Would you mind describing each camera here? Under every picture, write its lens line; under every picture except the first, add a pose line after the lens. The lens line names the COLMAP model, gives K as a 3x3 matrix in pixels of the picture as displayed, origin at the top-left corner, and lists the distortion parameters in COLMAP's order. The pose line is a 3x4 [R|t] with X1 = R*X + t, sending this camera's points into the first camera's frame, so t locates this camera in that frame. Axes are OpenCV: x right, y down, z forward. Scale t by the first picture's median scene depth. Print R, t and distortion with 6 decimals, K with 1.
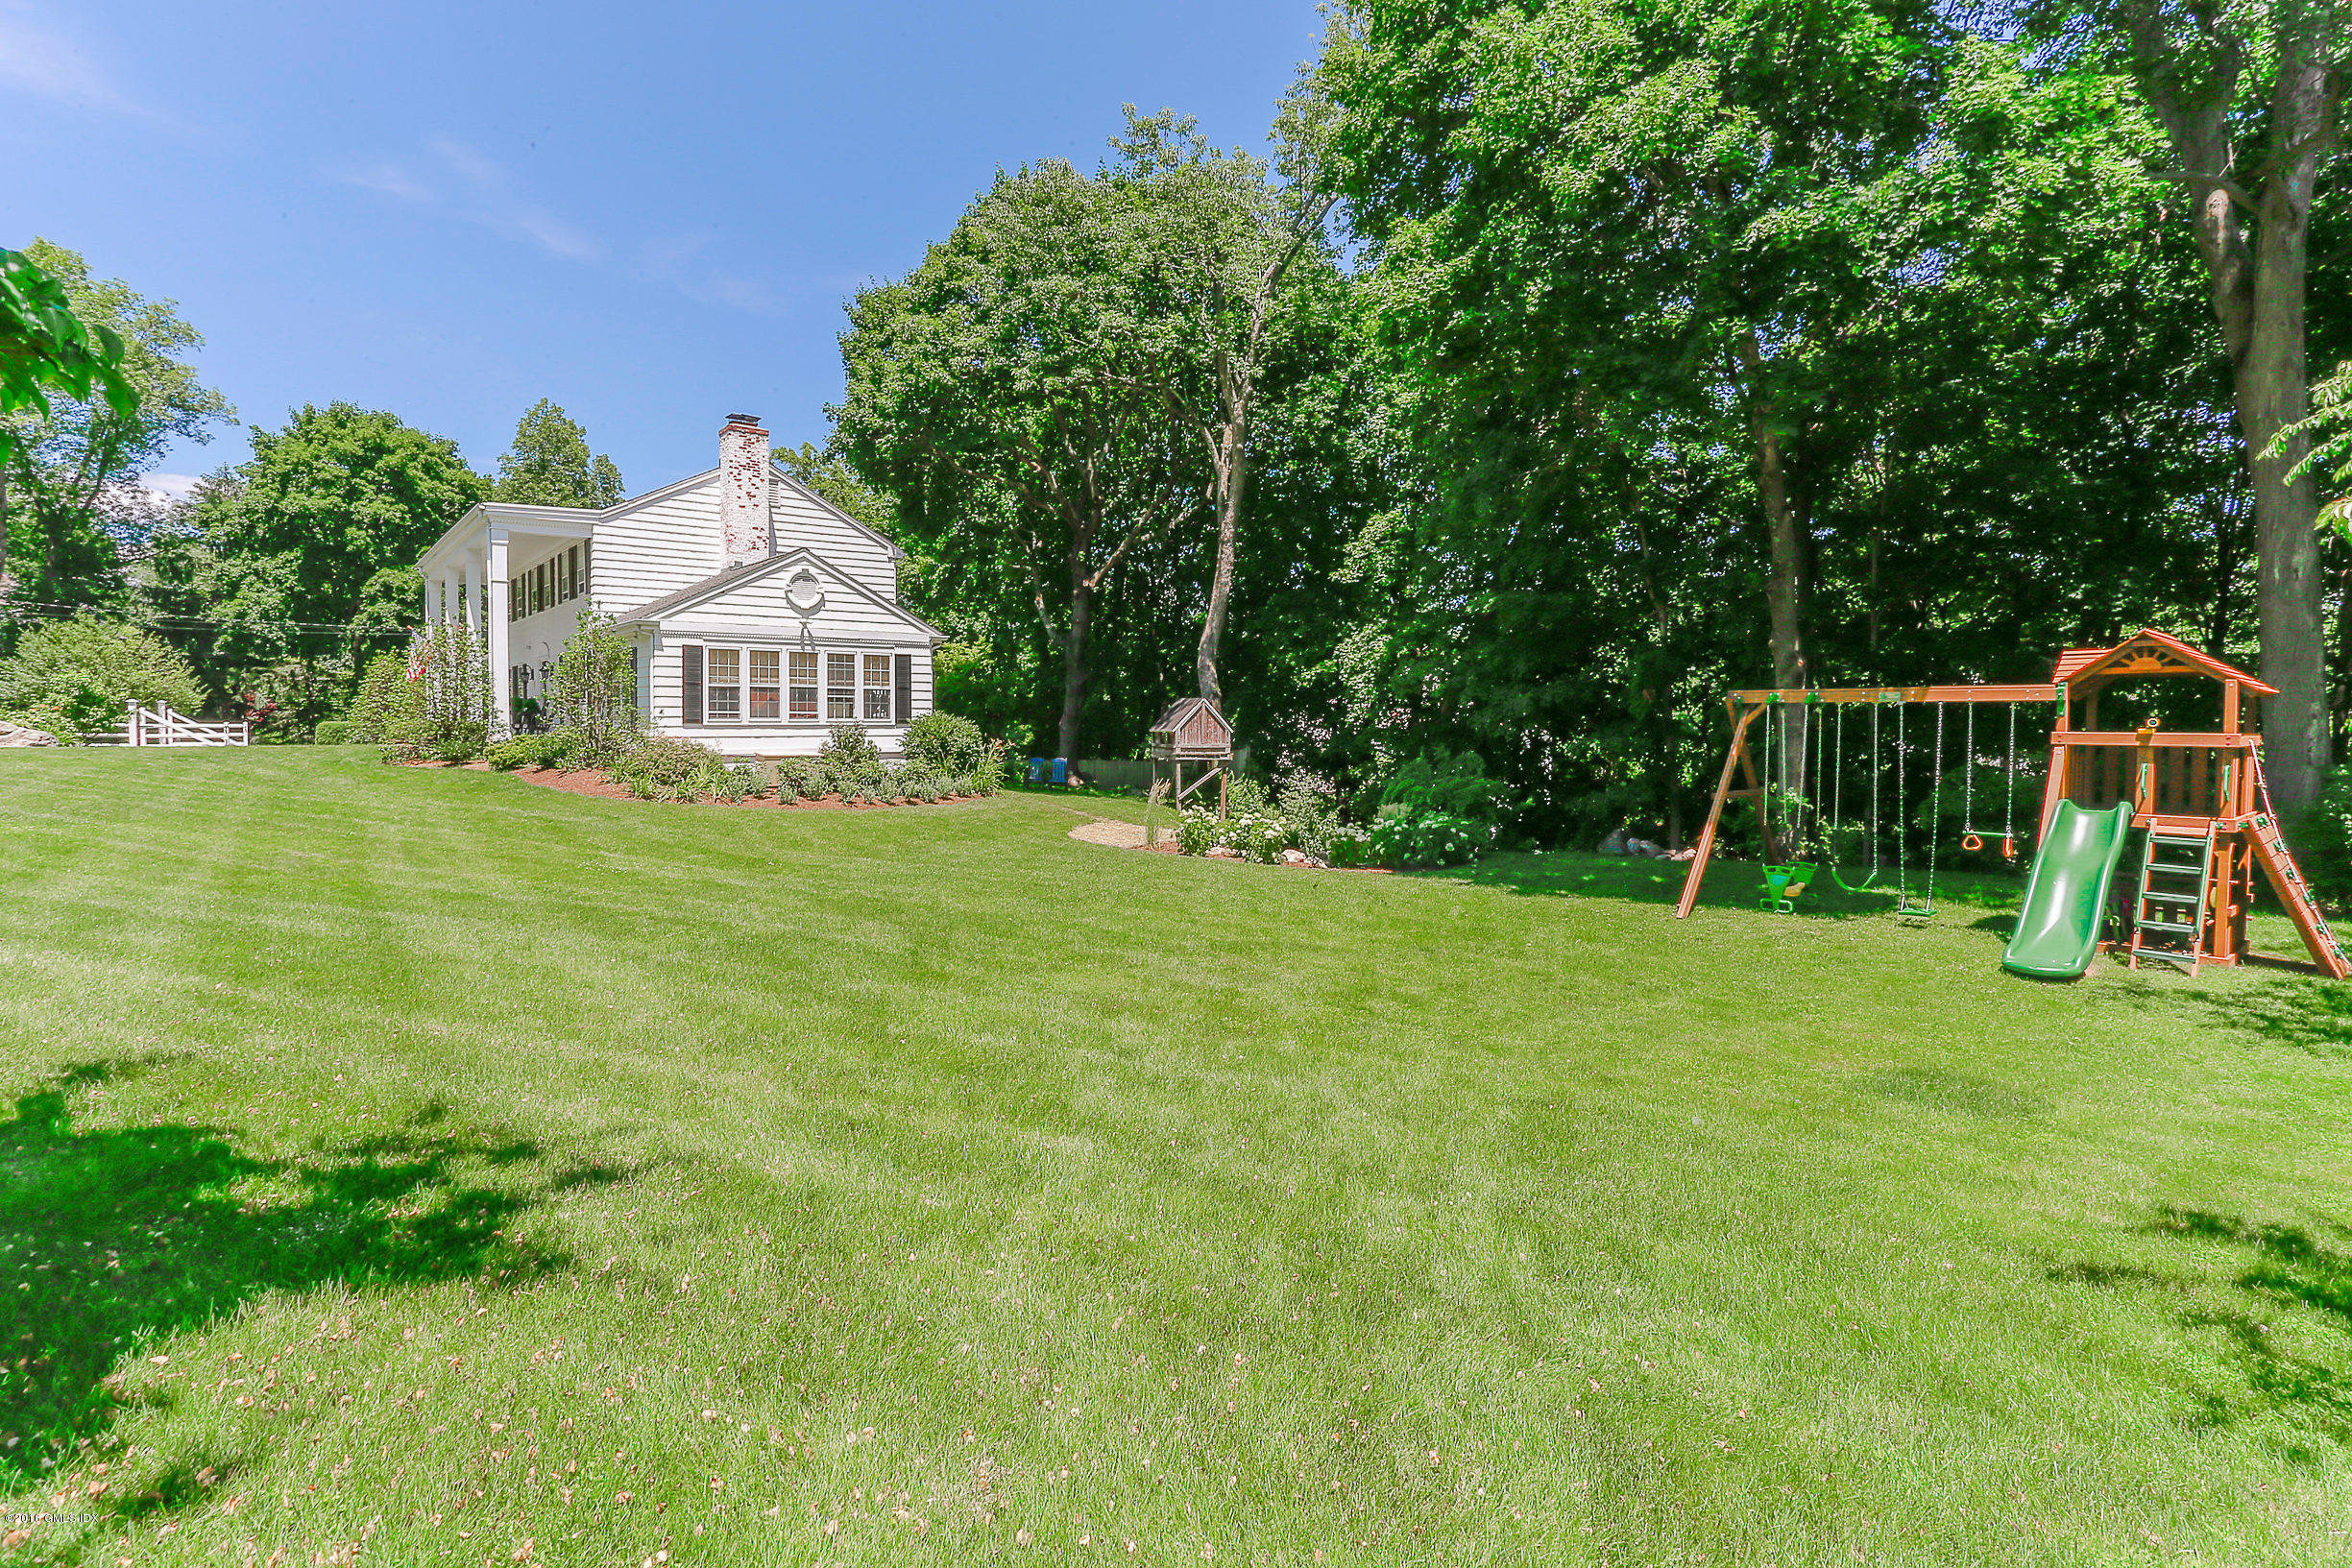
lens RADIAL K [[1142.9, 0, 1180.8], [0, 1142.9, 767.2], [0, 0, 1]] dist [0.002561, 0.002956]
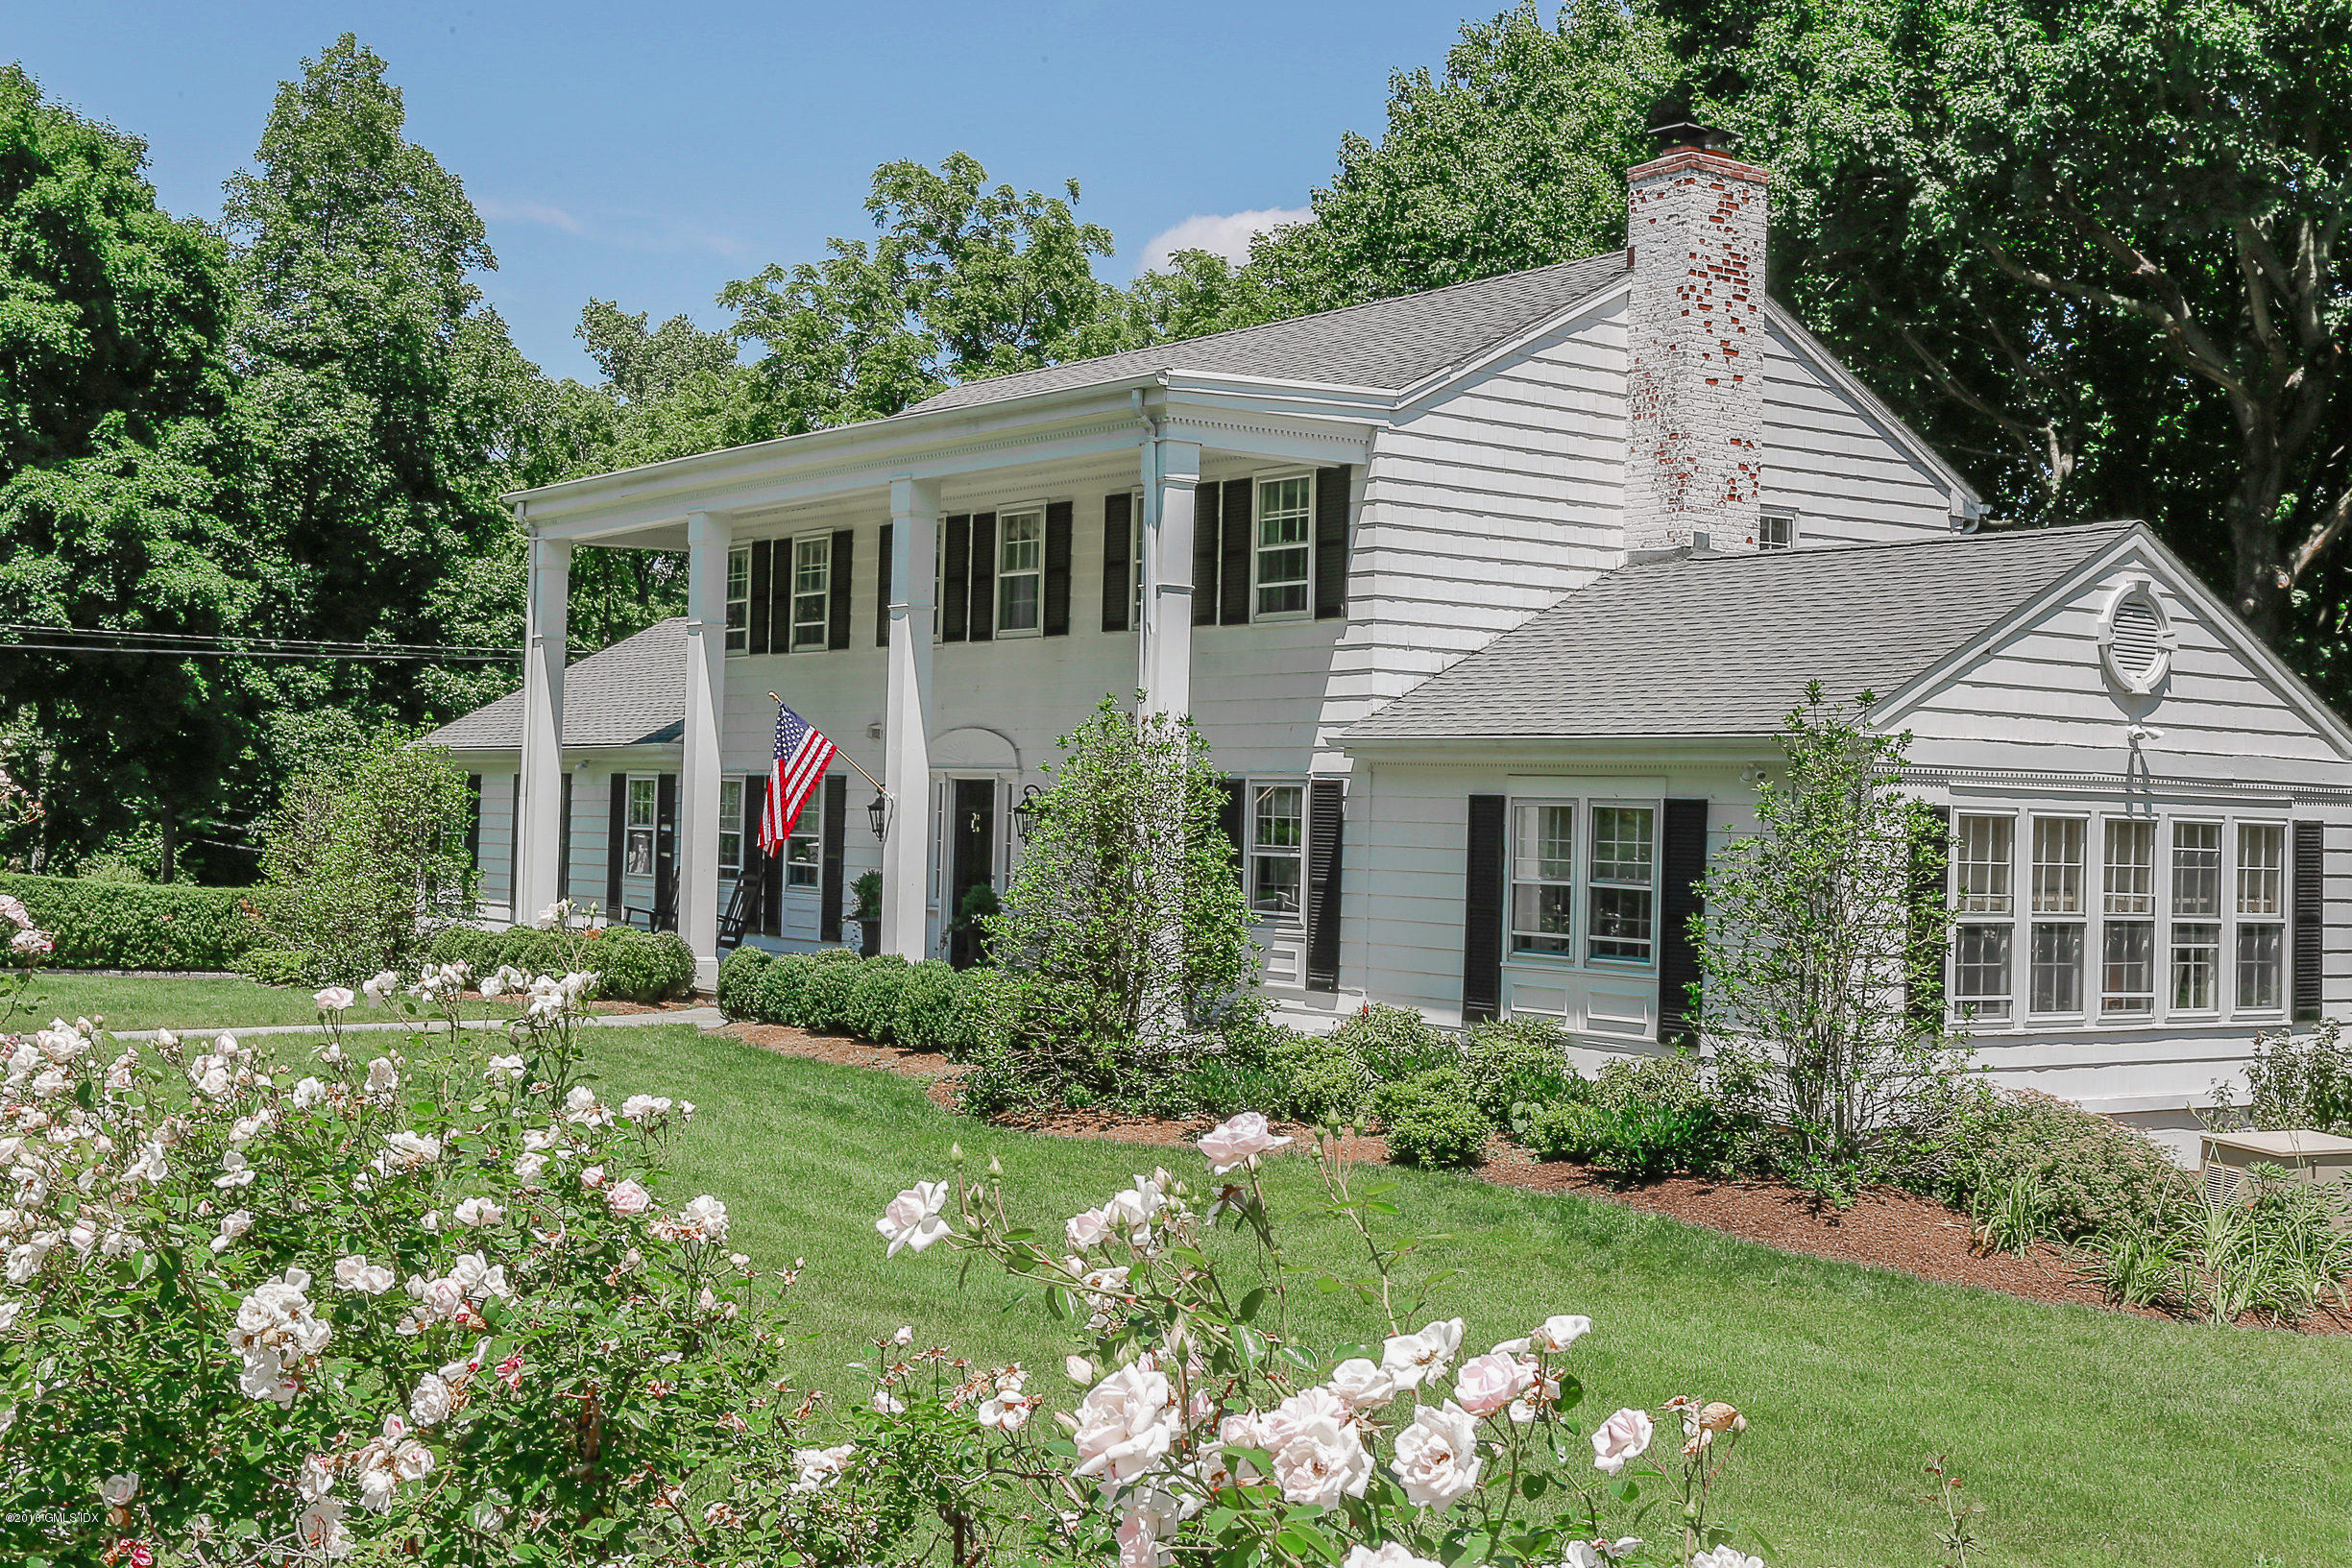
lens RADIAL K [[2884.3, 0, 1174.3], [0, 2884.3, 787.7], [0, 0, 1]] dist [-0.052800, 0.000000]
pose [[0.999198, 0.025038, -0.031248, -0.560396], [-0.026597, 0.998369, -0.050521, -0.055236], [0.029932, 0.051312, 0.998234, 0.112754]]
